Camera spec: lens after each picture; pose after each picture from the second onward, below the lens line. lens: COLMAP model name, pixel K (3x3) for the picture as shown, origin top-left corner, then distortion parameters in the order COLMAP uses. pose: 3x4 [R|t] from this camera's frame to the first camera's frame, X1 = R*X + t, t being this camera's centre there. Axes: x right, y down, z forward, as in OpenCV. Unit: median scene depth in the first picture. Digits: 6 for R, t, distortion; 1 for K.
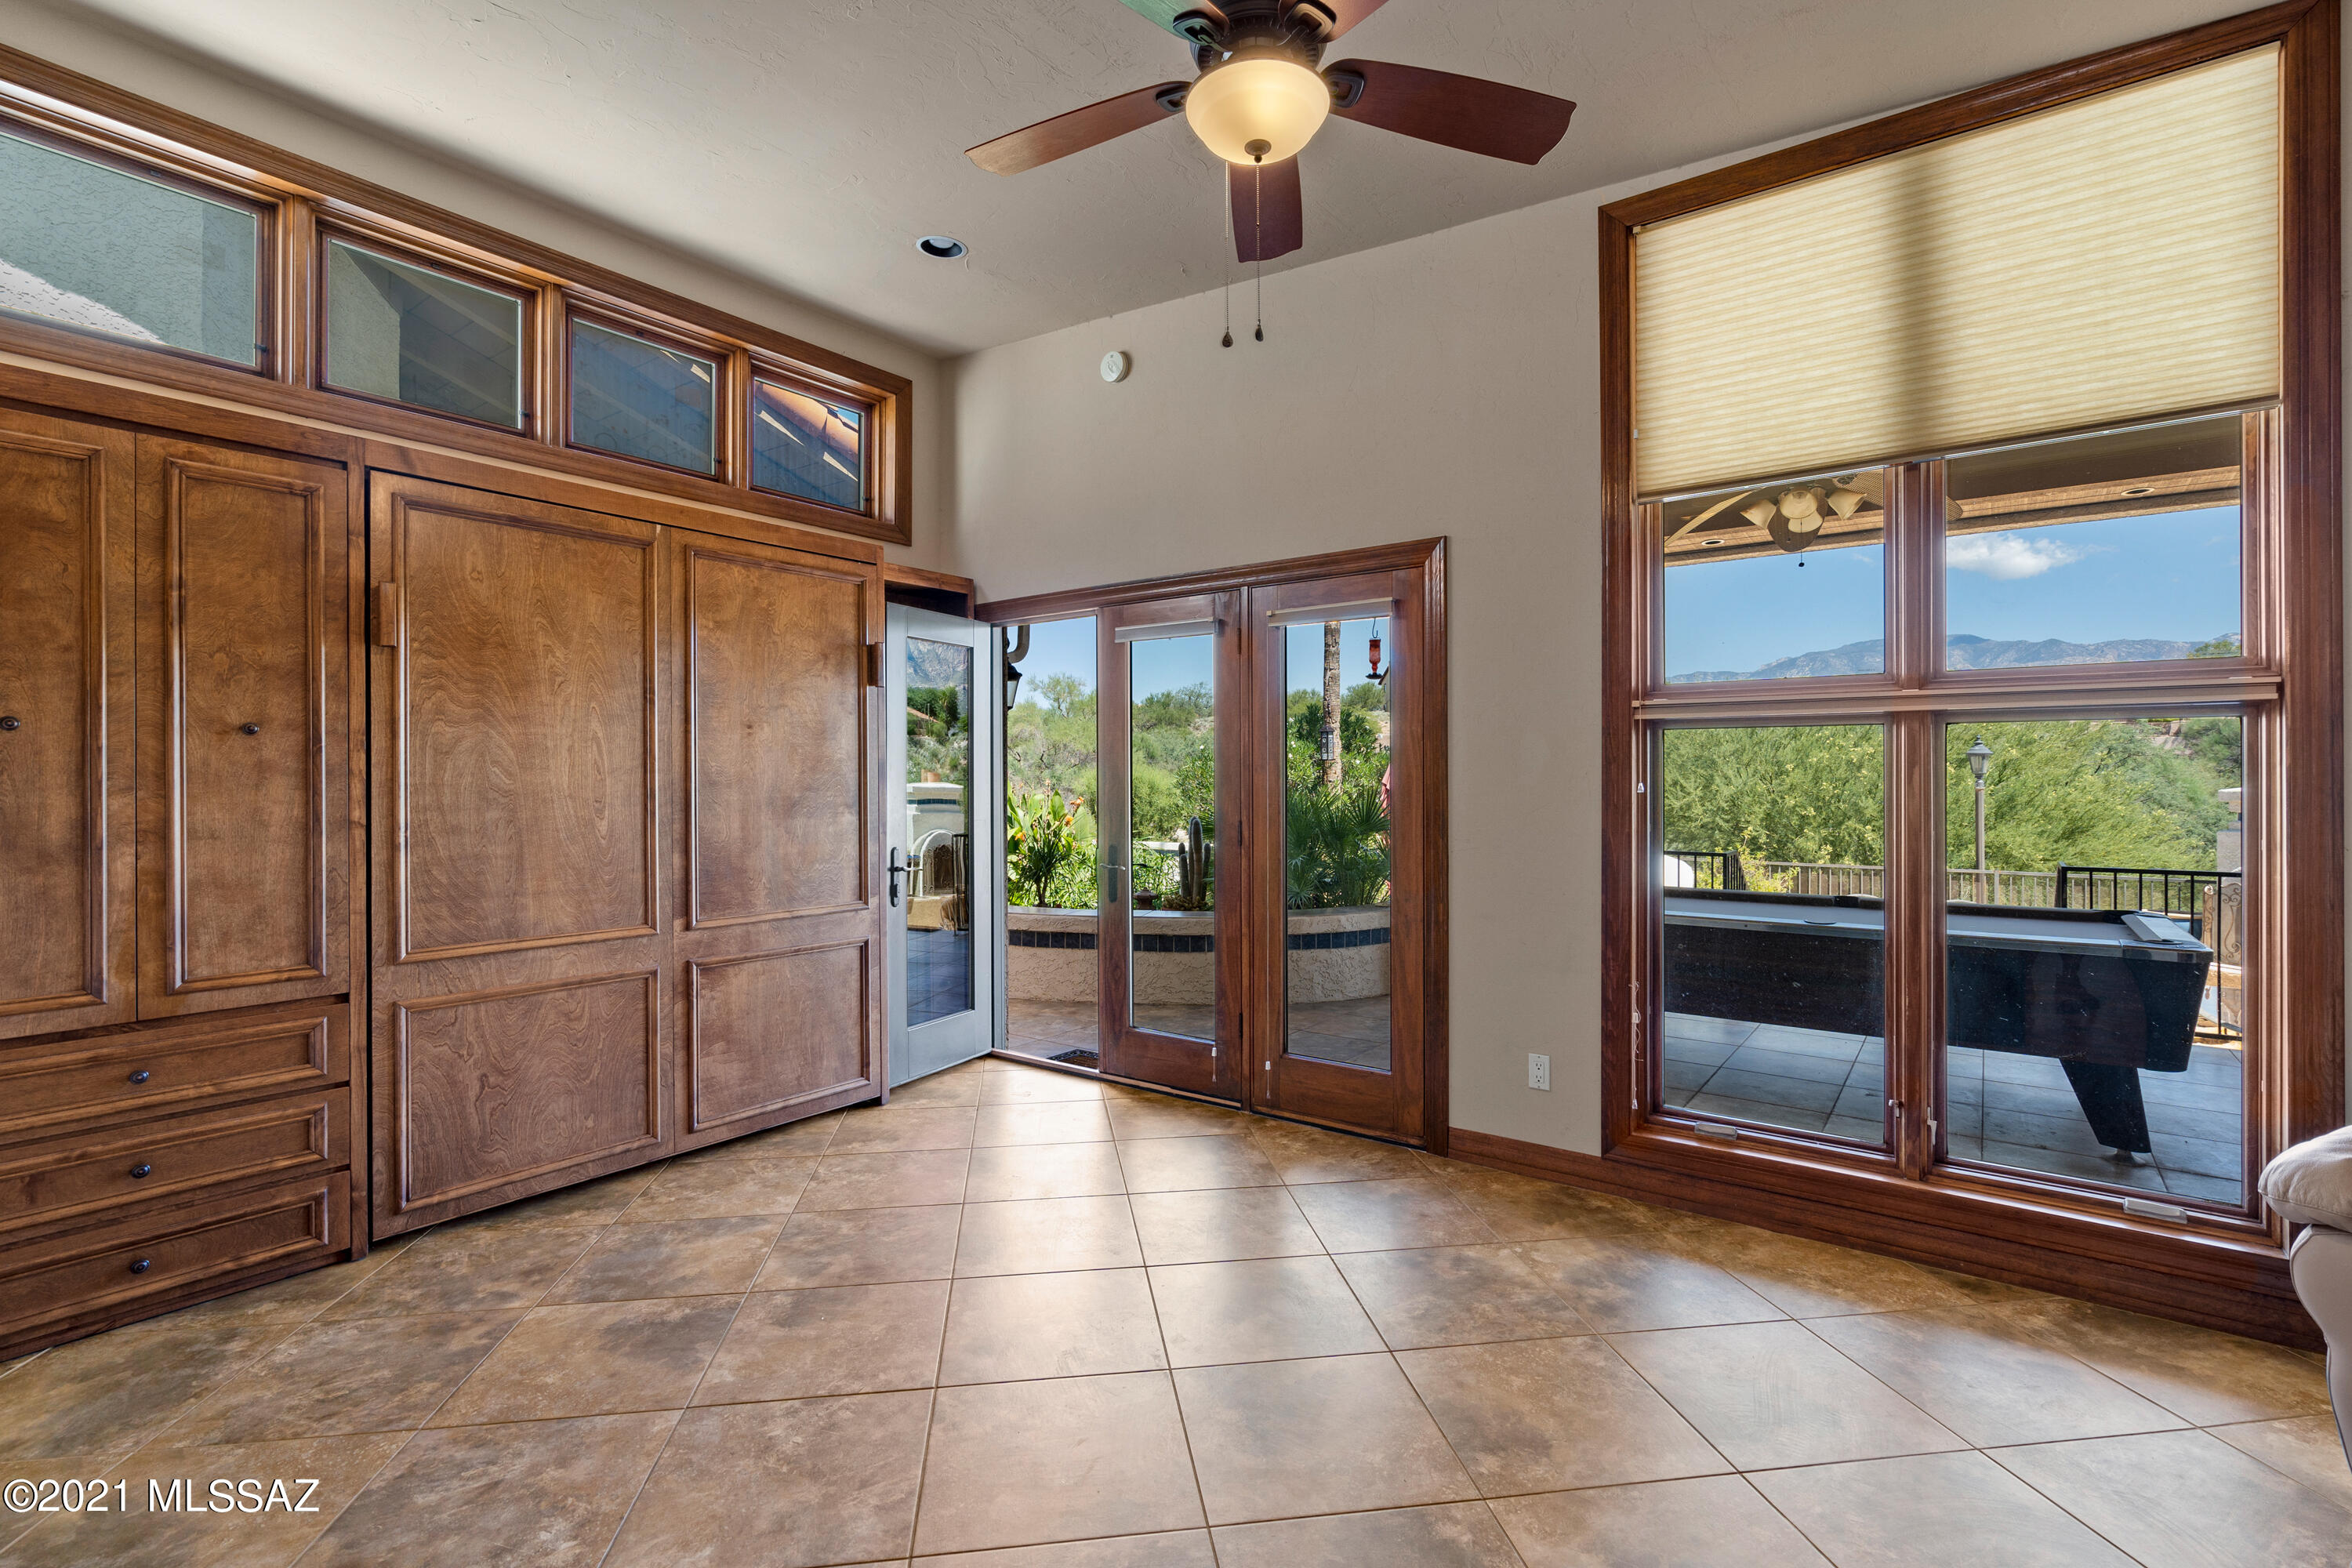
lens RADIAL K [[1078.1, 0, 1176.3], [0, 1078.1, 777.9], [0, 0, 1]] dist [0.001211, 0.000345]
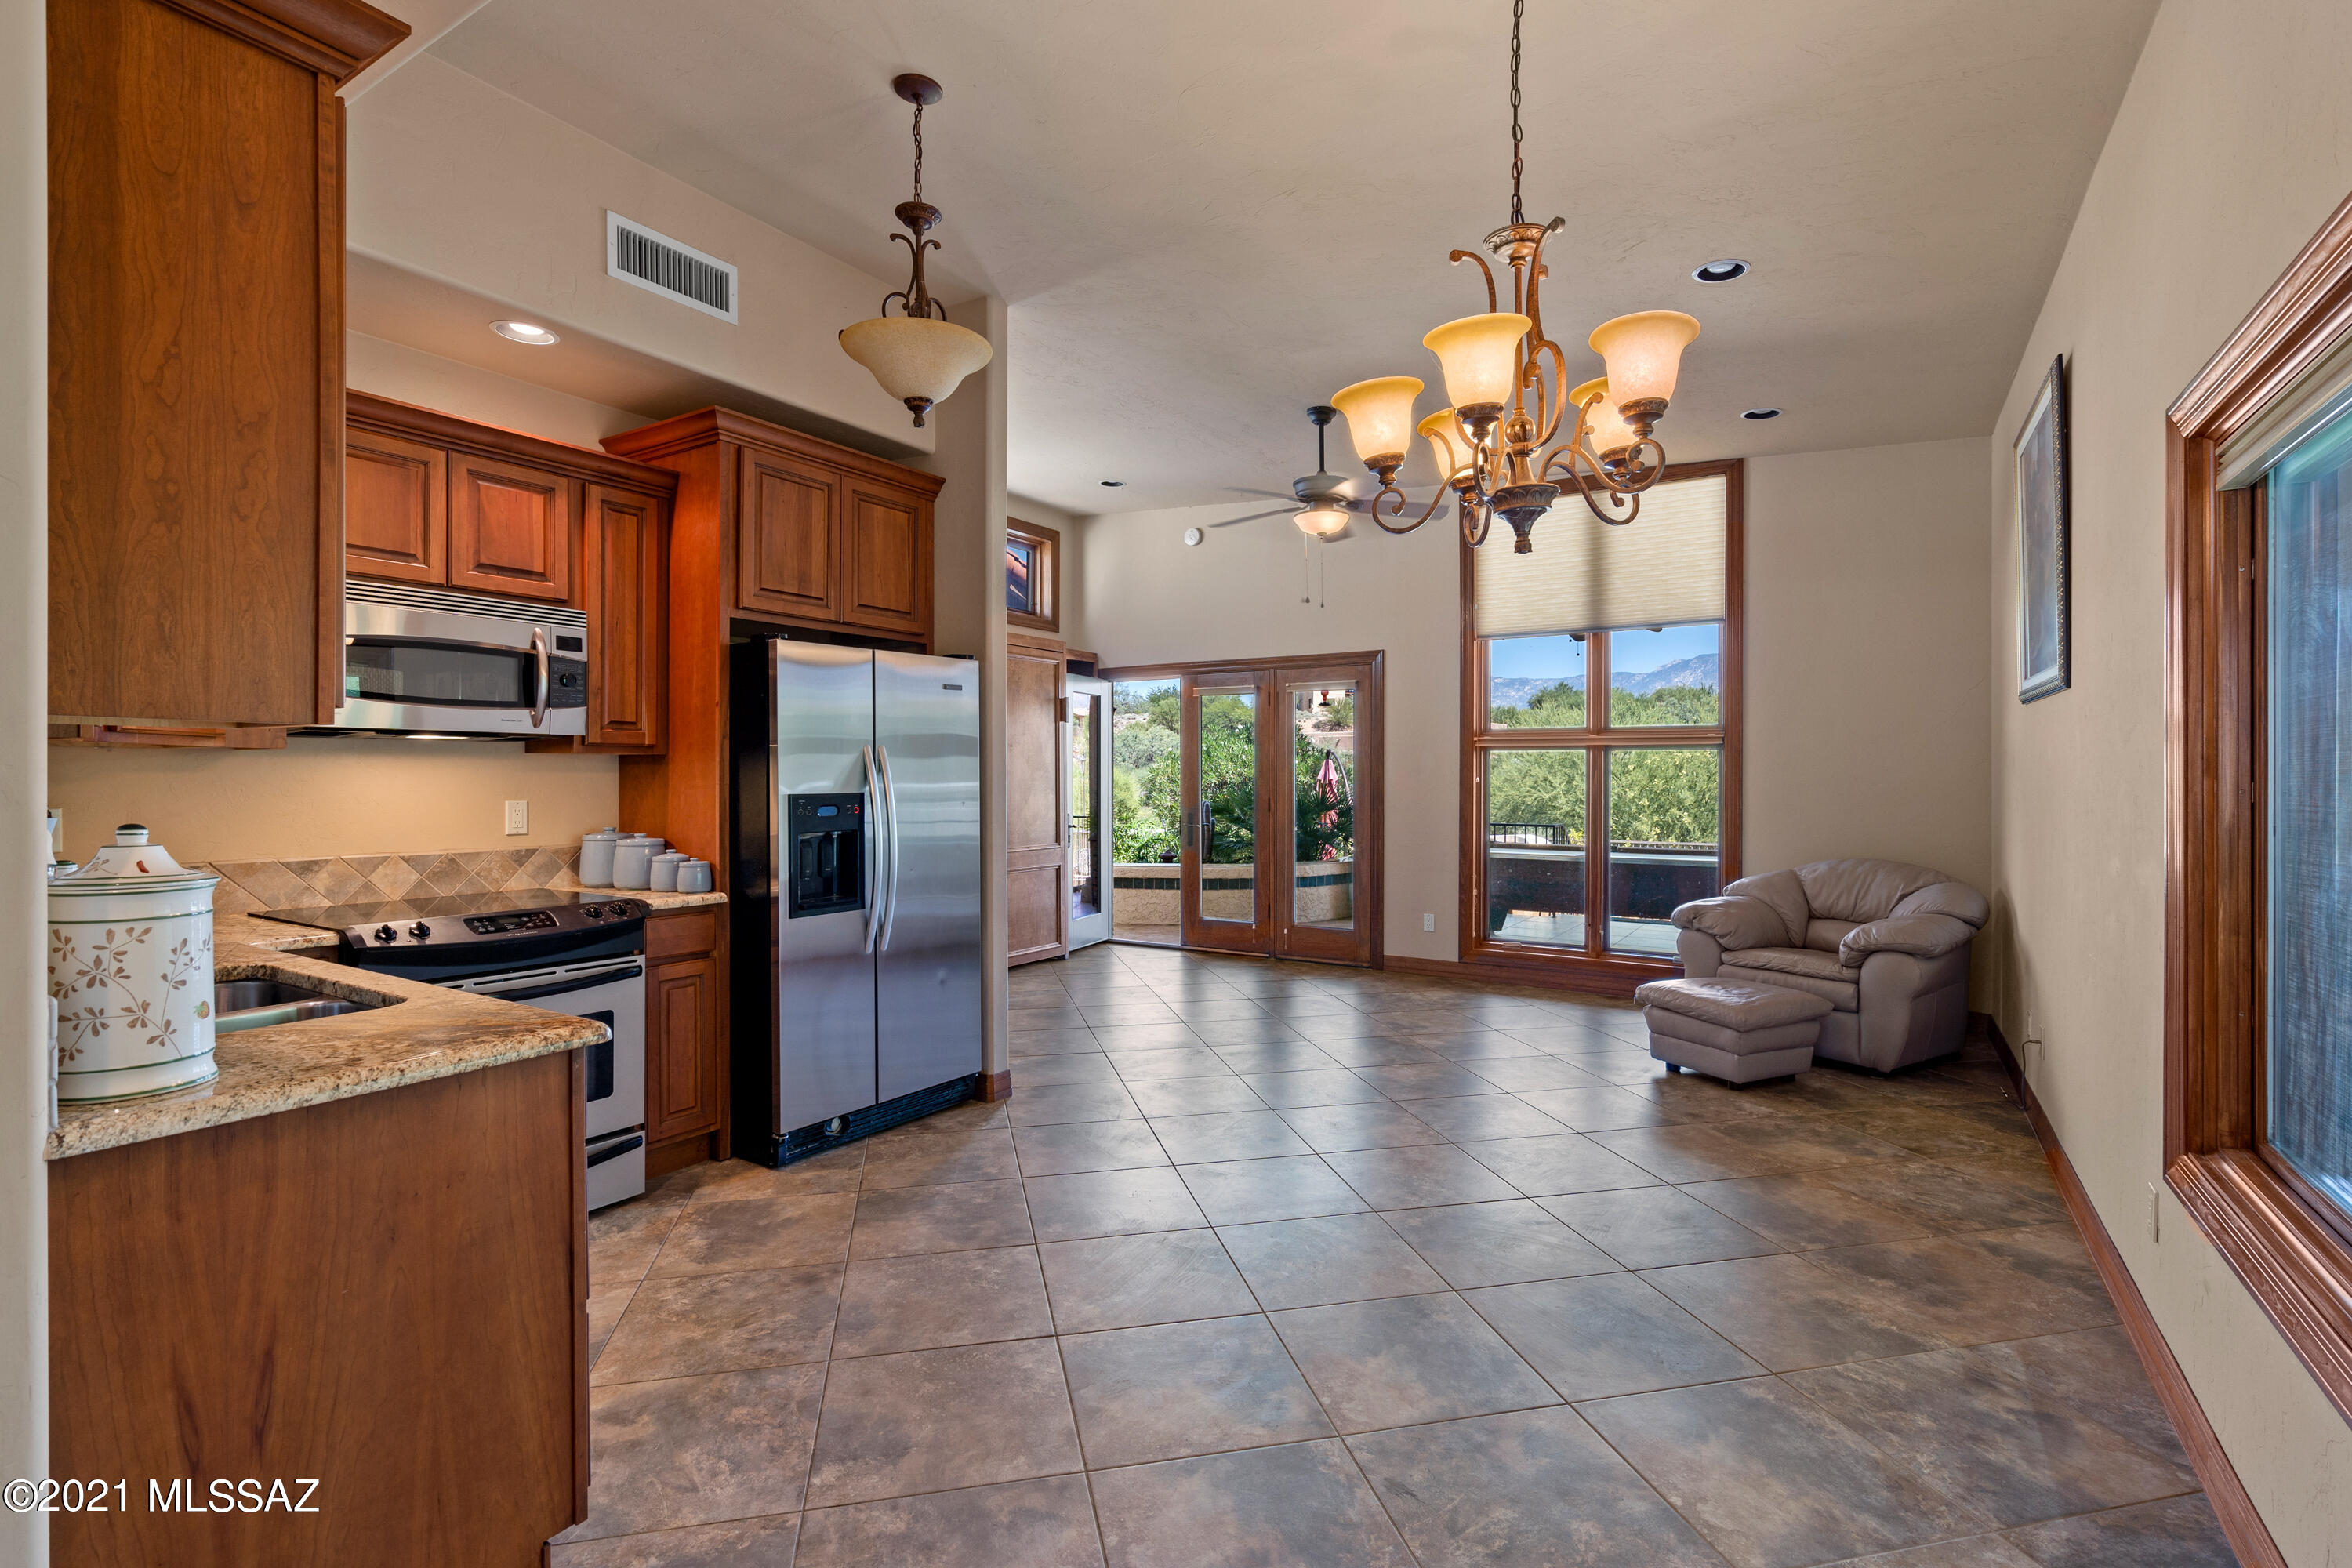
lens RADIAL K [[1078.1, 0, 1175.2], [0, 1078.1, 780.2], [0, 0, 1]] dist [0.001211, 0.000345]
pose [[0.997042, 0.002527, 0.076820, -0.227964], [-0.002918, 0.999983, 0.004974, 0.001447], [-0.076806, -0.005184, 0.997033, -0.758575]]
